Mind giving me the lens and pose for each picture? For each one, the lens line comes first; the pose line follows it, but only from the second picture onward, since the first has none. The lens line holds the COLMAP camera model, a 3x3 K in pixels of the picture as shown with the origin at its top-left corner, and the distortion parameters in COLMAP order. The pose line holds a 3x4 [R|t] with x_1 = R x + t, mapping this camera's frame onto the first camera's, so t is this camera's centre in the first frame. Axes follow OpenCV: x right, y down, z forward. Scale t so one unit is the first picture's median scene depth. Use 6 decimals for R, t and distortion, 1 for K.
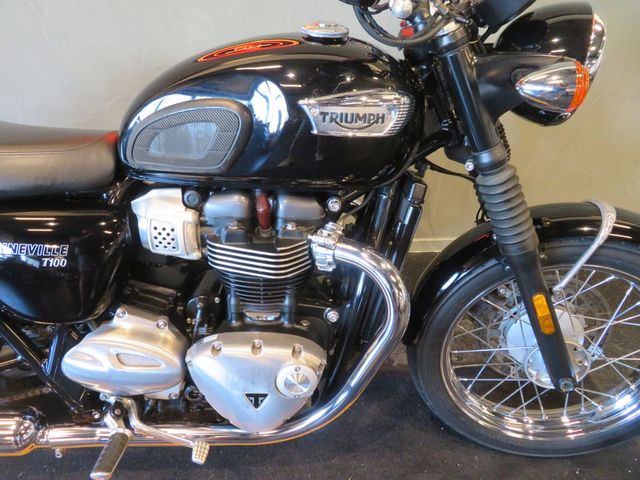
lens RADIAL K [[462.7, 0, 318.2], [0, 462.7, 239.5], [0, 0, 1]] dist [-0.023111, 0.022463]
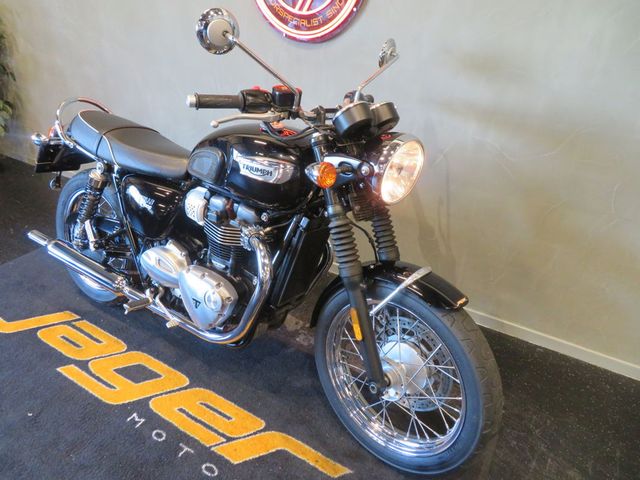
lens RADIAL K [[462.7, 0, 318.6], [0, 462.7, 234.7], [0, 0, 1]] dist [-0.023111, 0.022463]
pose [[0.815417, 0.270707, -0.511676, 1.144349], [-0.336703, 0.940810, -0.038832, -0.010679], [0.470878, 0.203947, 0.858300, -0.429423]]
